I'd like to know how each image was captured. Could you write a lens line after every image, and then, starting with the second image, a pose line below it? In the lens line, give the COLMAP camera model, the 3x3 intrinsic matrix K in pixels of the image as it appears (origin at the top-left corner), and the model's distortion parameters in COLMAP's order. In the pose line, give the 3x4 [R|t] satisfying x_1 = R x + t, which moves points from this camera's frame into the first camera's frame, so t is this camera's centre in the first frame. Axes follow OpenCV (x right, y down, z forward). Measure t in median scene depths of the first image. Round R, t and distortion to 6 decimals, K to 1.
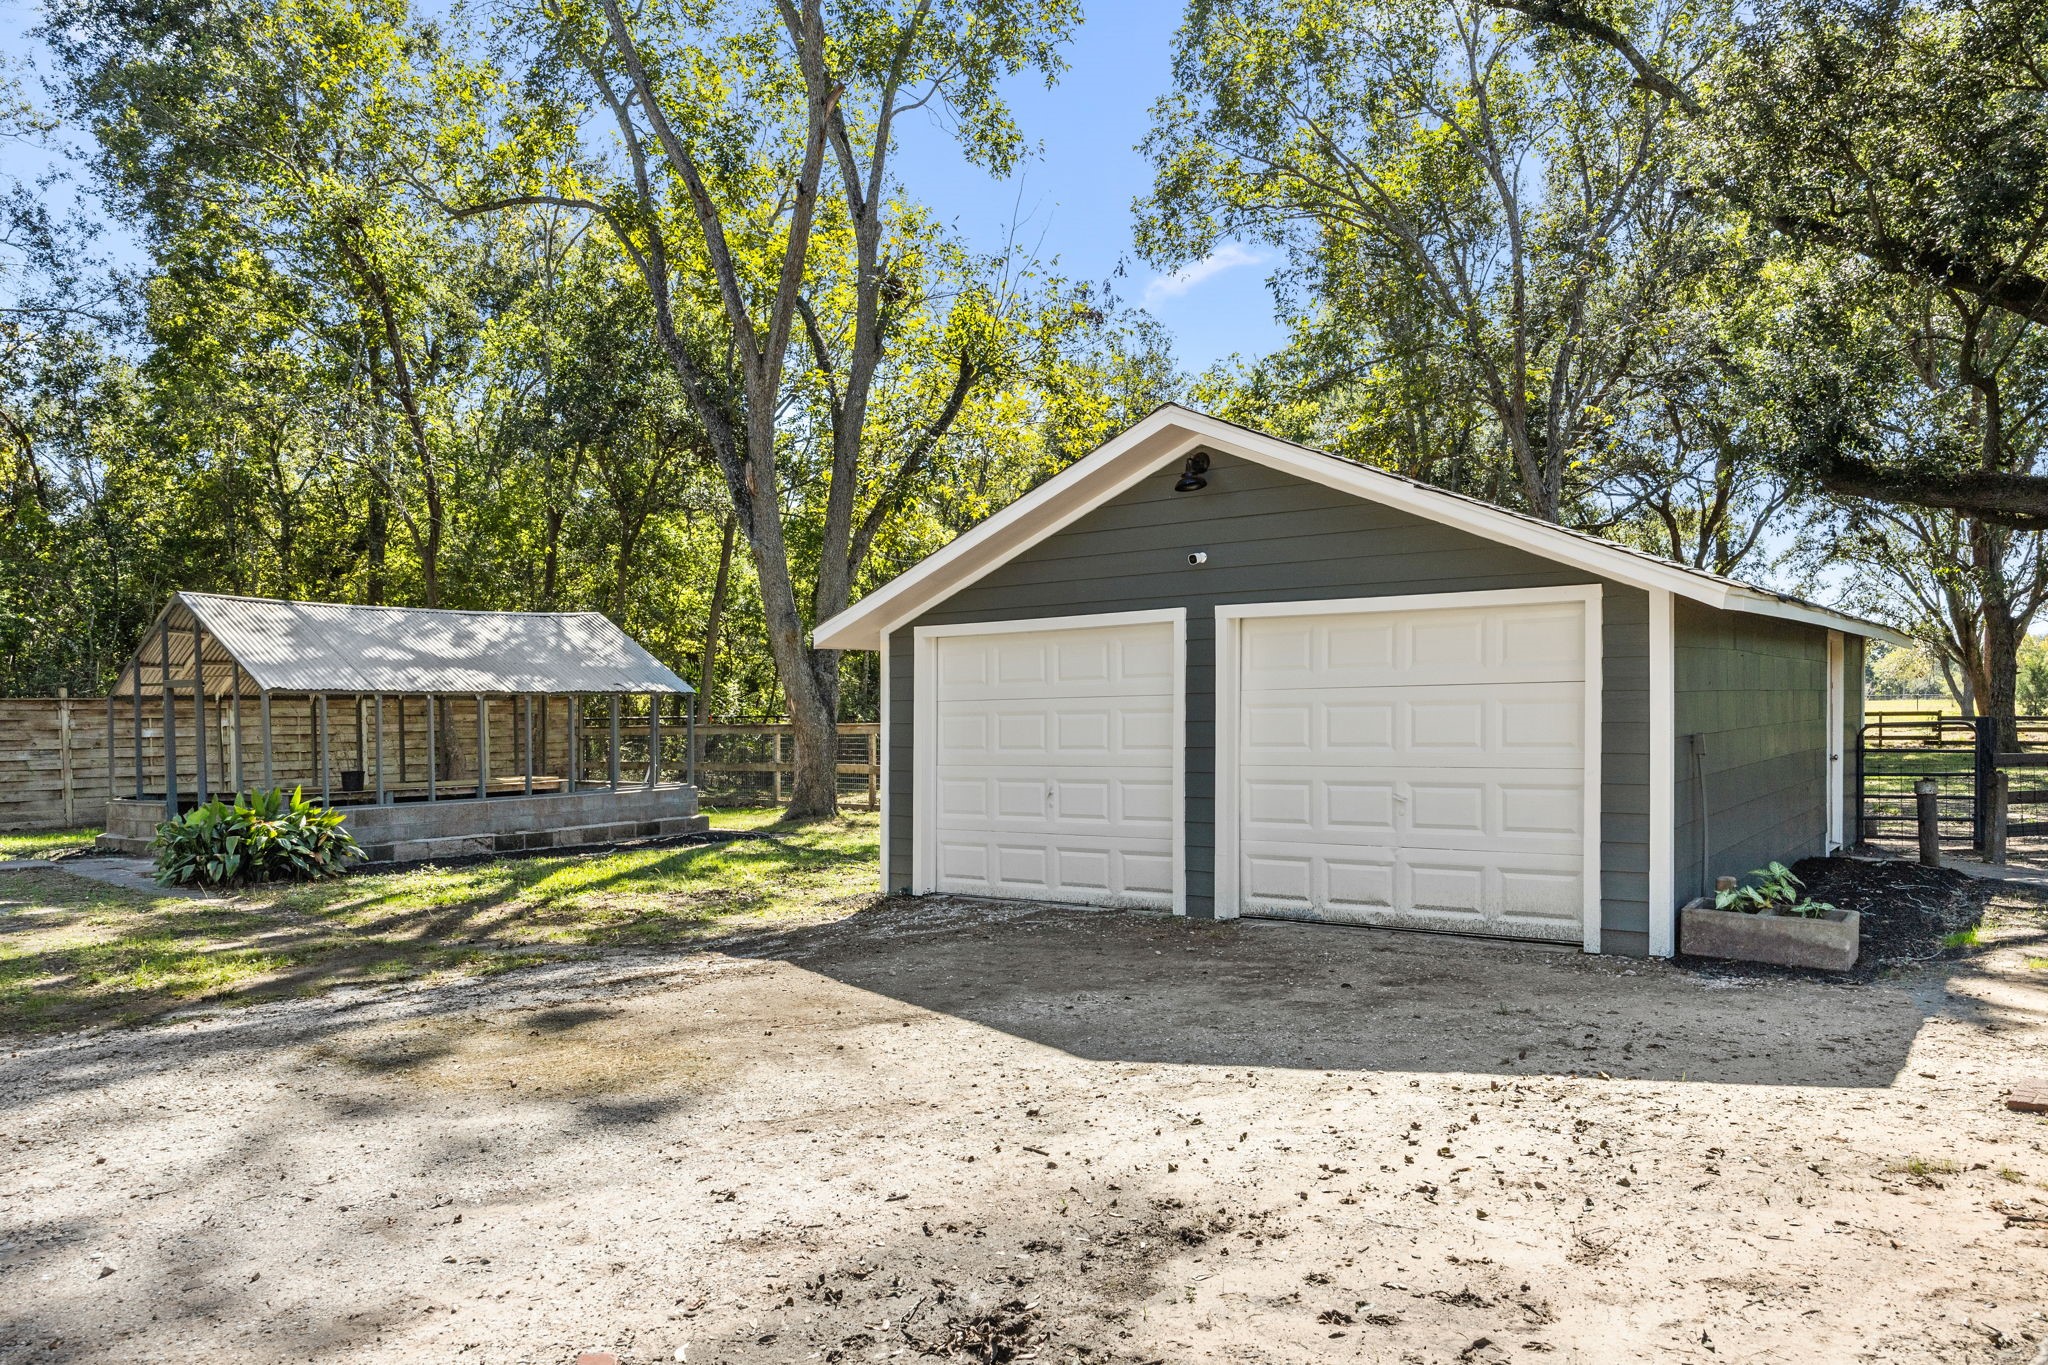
lens RADIAL K [[1454.8, 0, 1025.9], [0, 1454.8, 682.1], [0, 0, 1]] dist [0.007079, 0.001156]
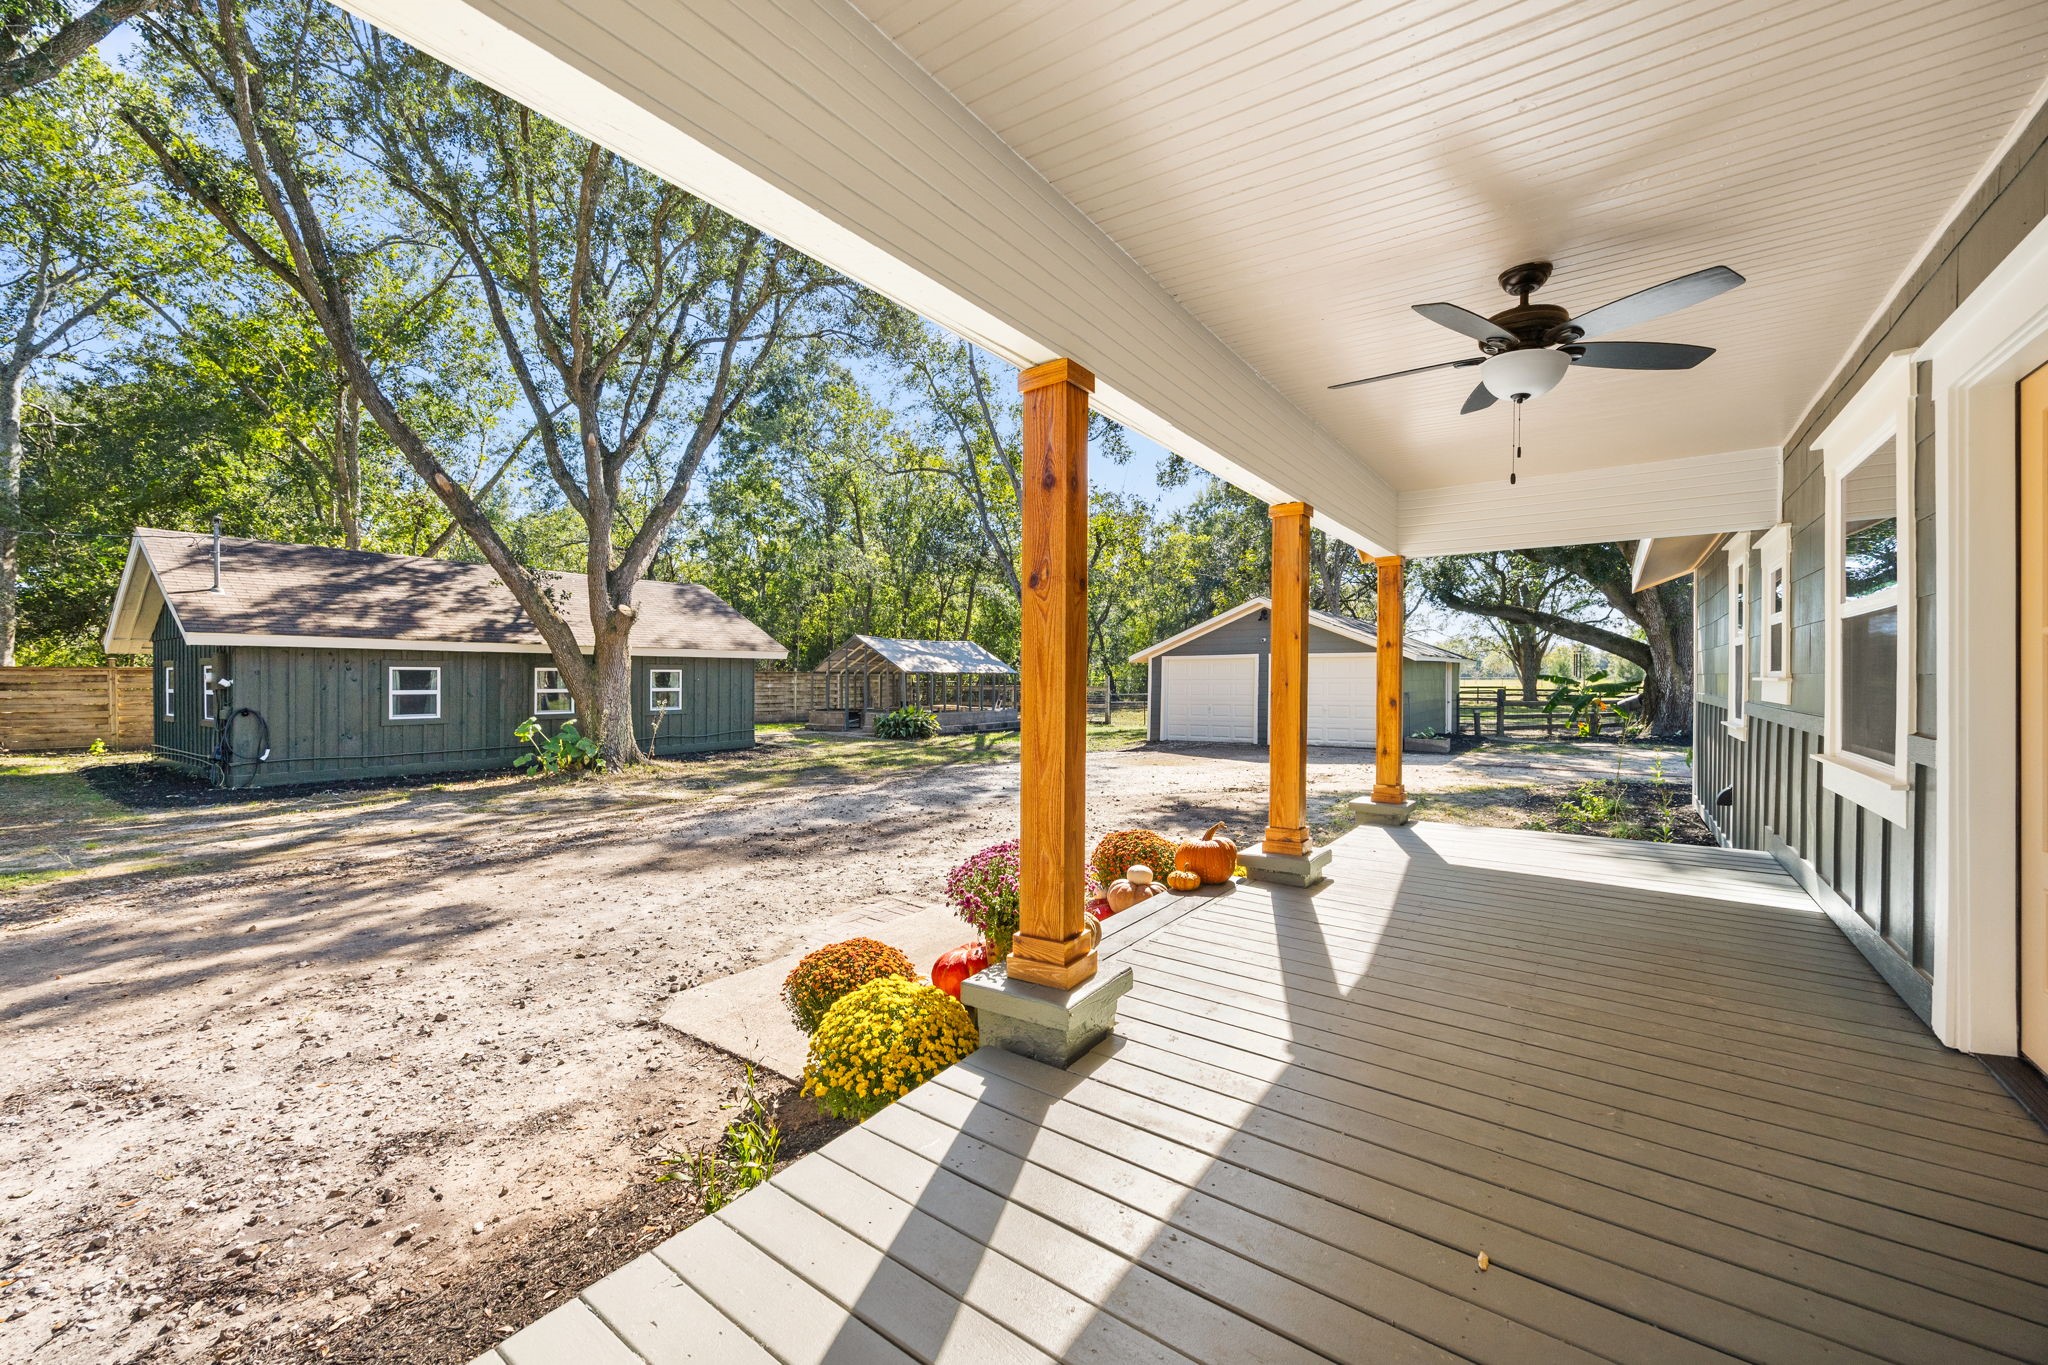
lens RADIAL K [[801.2, 0, 1023.3], [0, 801.2, 689.7], [0, 0, 1]] dist [-0.001659, -0.000071]
pose [[0.999658, 0.020964, 0.015656, -0.248311], [-0.021411, 0.999351, 0.028978, -0.006453], [-0.015038, -0.029304, 0.999457, -0.458063]]
